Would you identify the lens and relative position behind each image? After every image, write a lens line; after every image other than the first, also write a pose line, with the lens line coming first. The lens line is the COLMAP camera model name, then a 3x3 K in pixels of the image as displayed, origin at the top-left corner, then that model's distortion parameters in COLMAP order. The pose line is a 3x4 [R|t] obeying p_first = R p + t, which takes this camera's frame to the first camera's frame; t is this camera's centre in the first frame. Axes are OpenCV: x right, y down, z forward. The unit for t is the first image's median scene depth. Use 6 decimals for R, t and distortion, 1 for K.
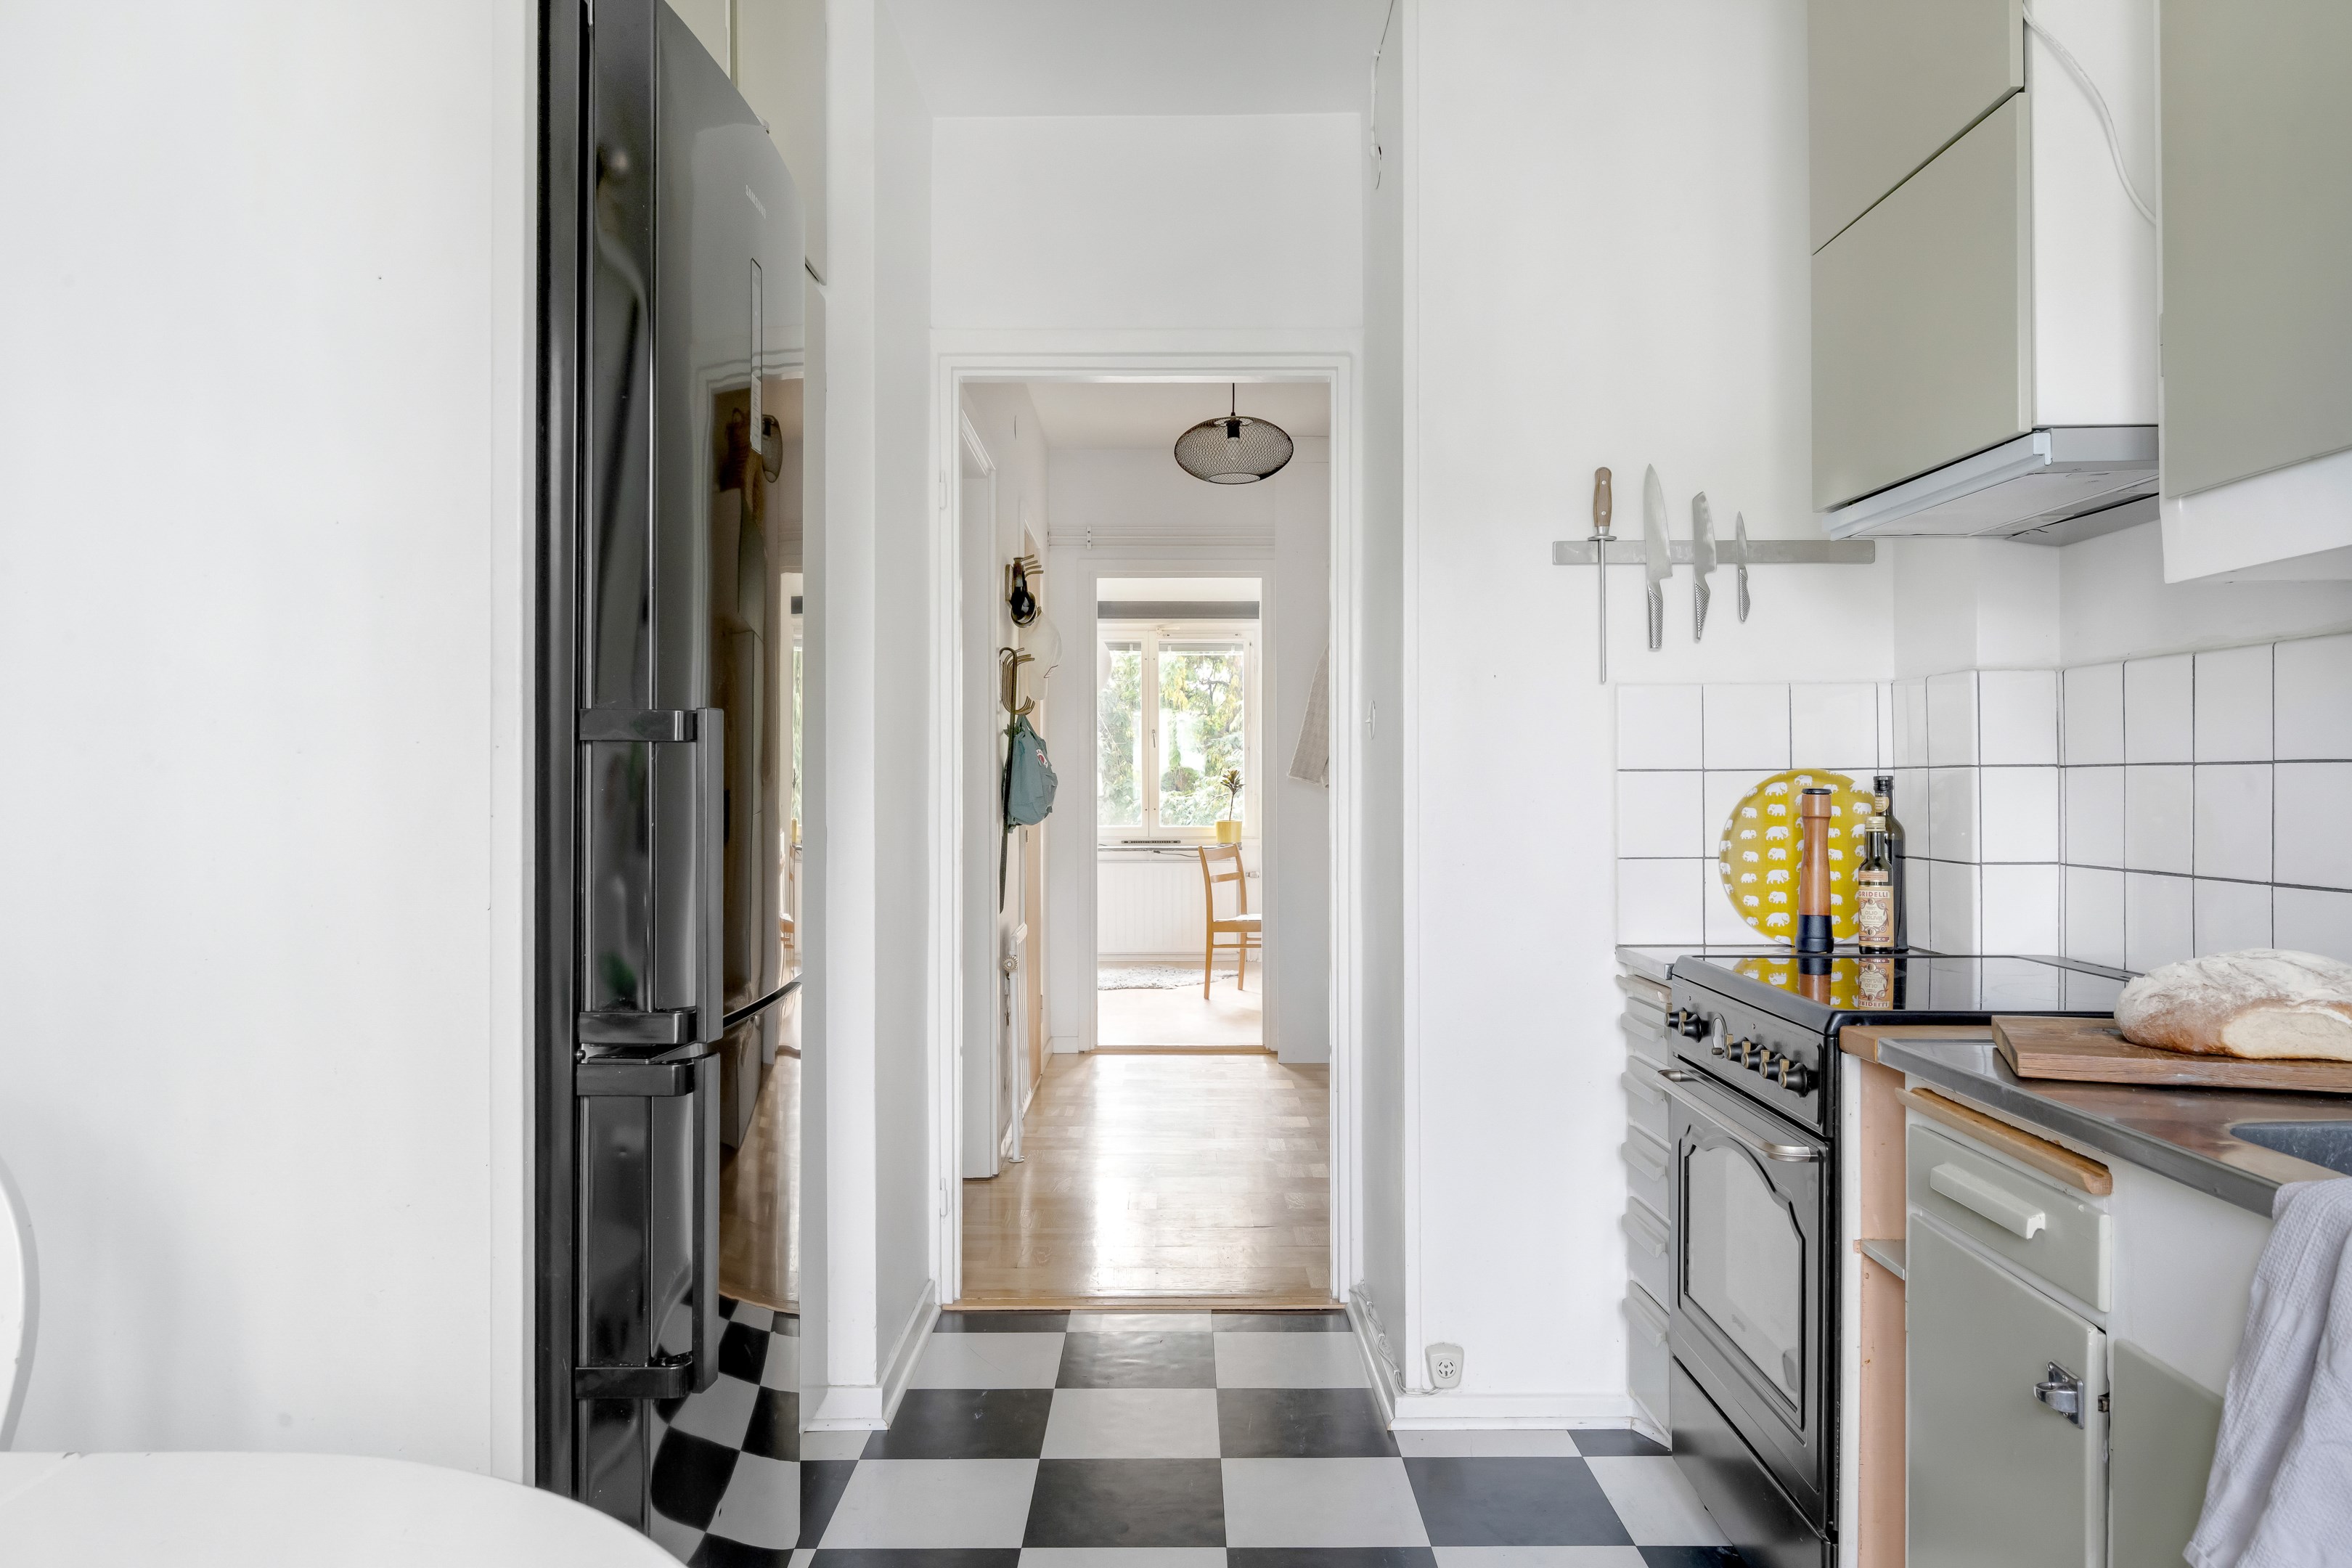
lens RADIAL K [[1544.8, 0, 1185.6], [0, 1544.8, 784.3], [0, 0, 1]] dist [-0.000403, -0.000072]
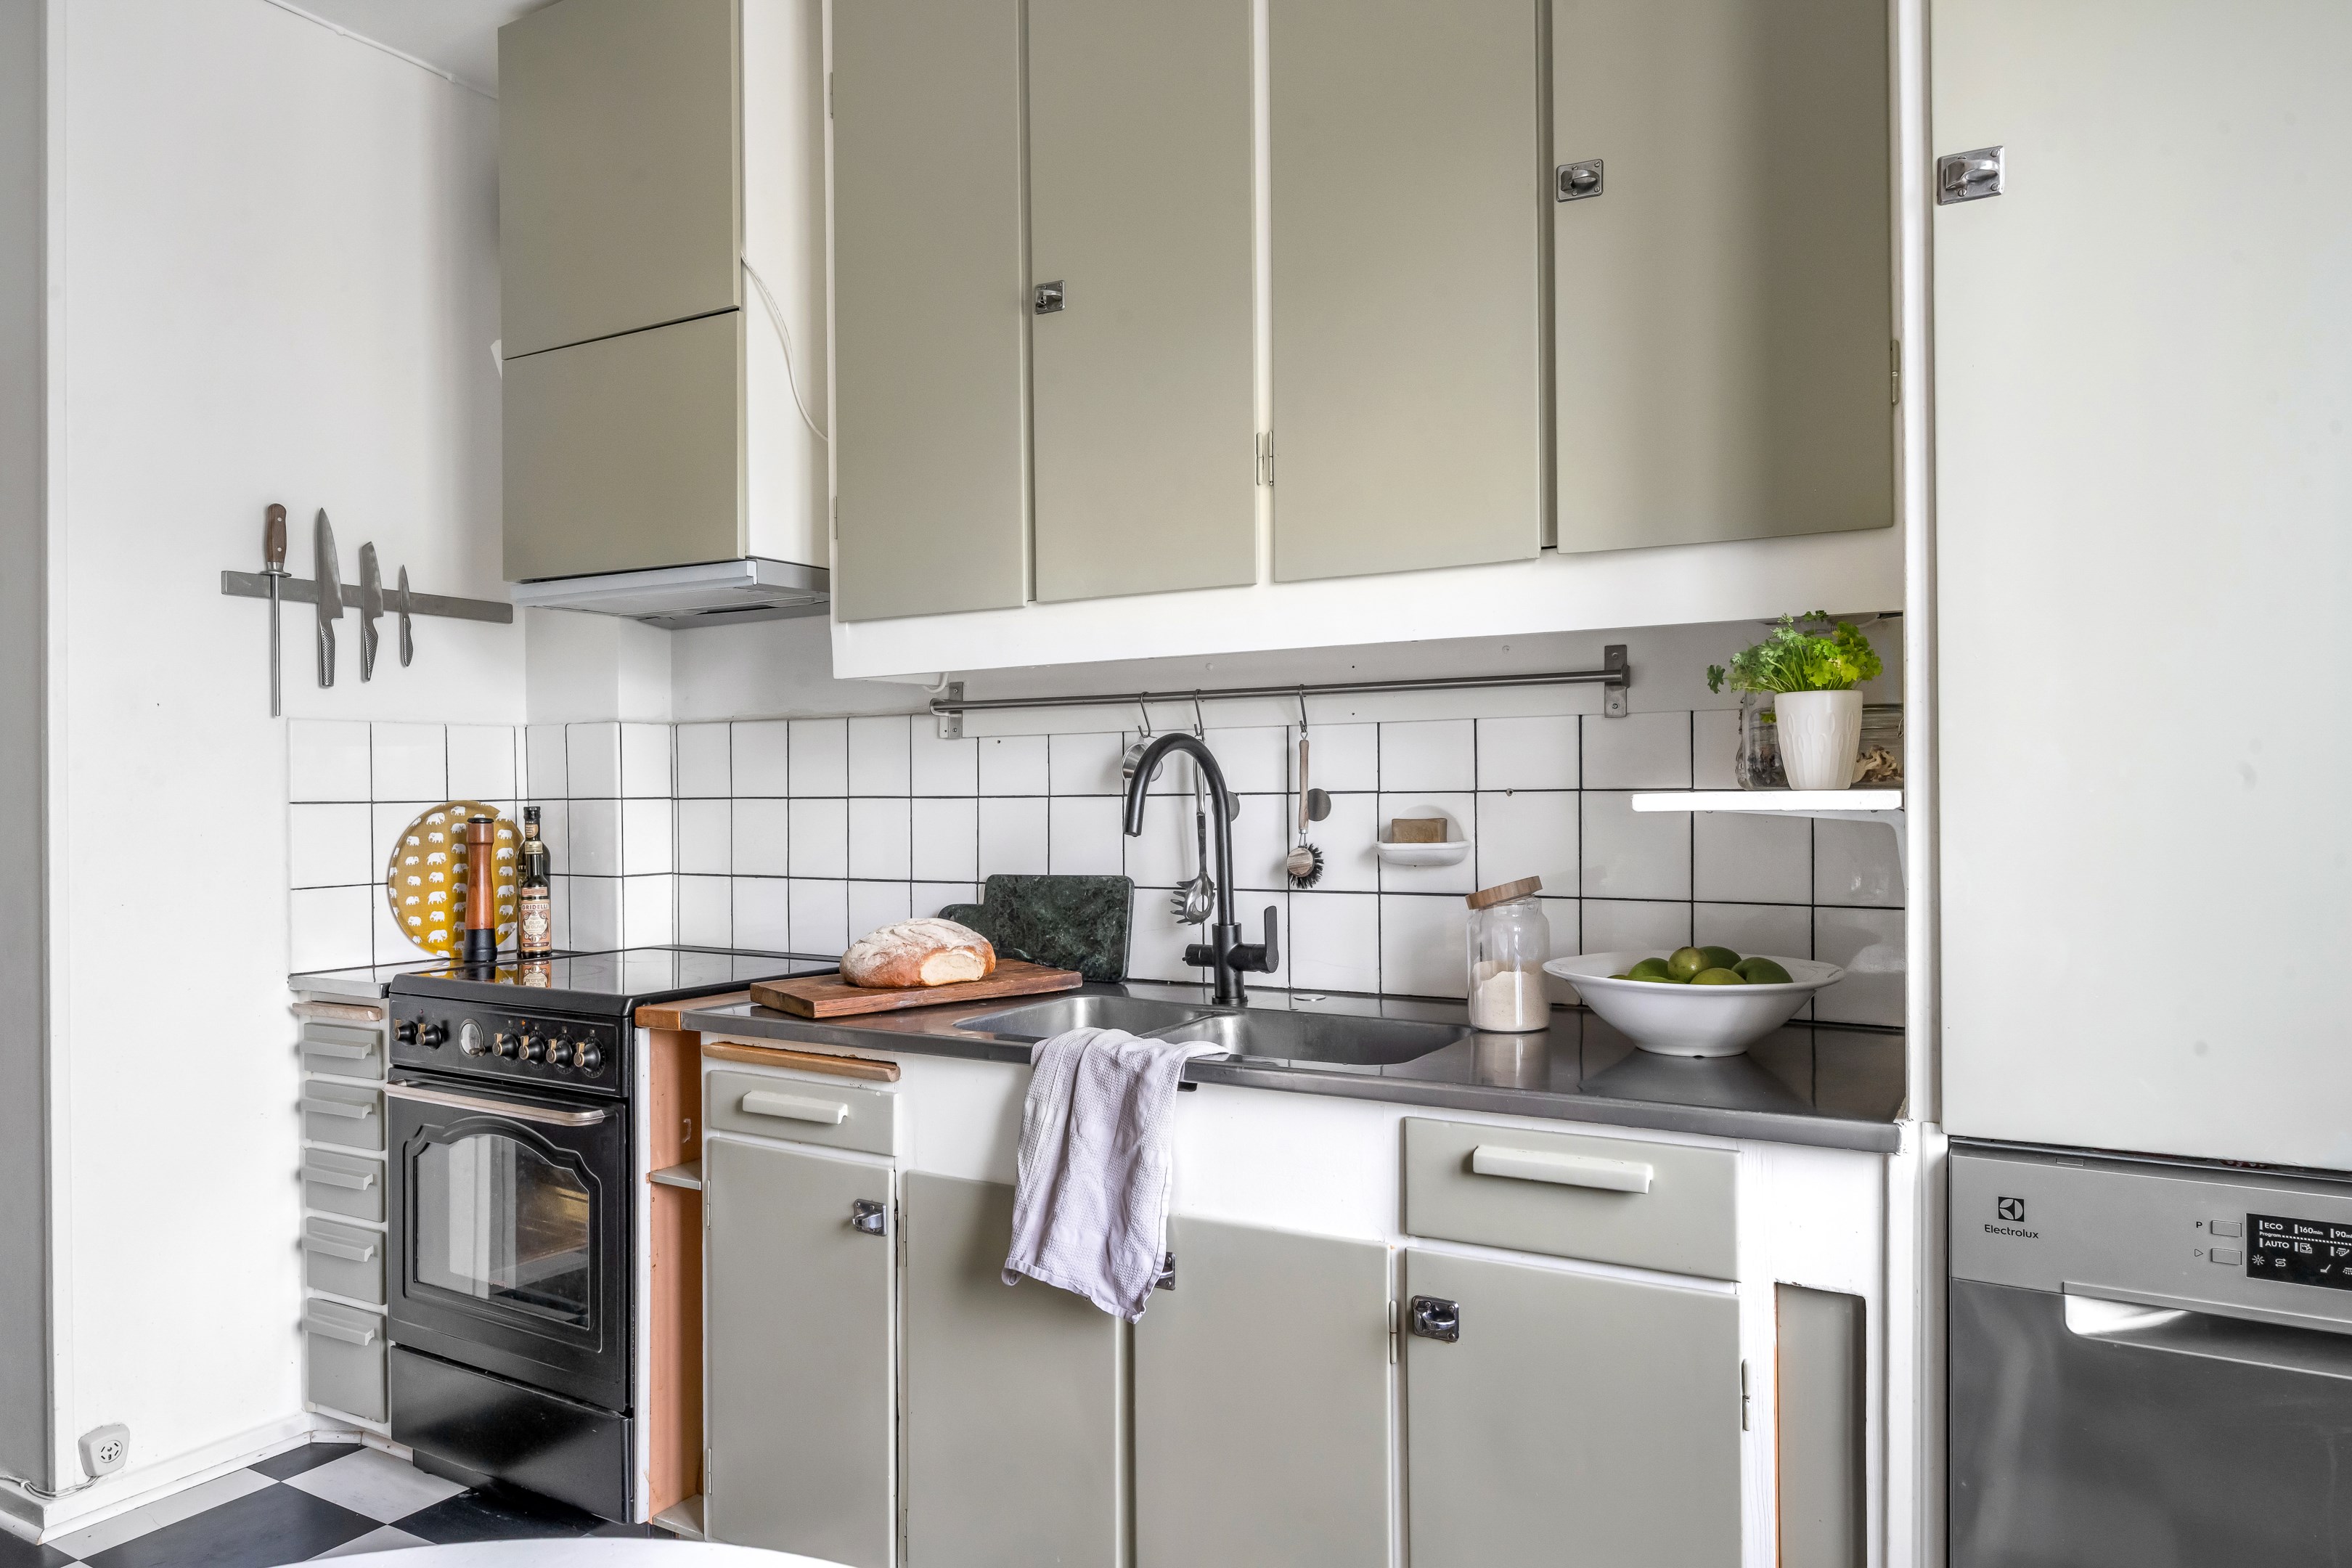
lens RADIAL K [[1475.8, 0, 1174.9], [0, 1475.8, 796.7], [0, 0, 1]] dist [0.000044, 0.004089]
pose [[0.517324, -0.000683, 0.855789, -0.262009], [0.005808, 0.999979, -0.002713, -0.007146], [-0.855770, 0.006374, 0.517318, -0.004823]]
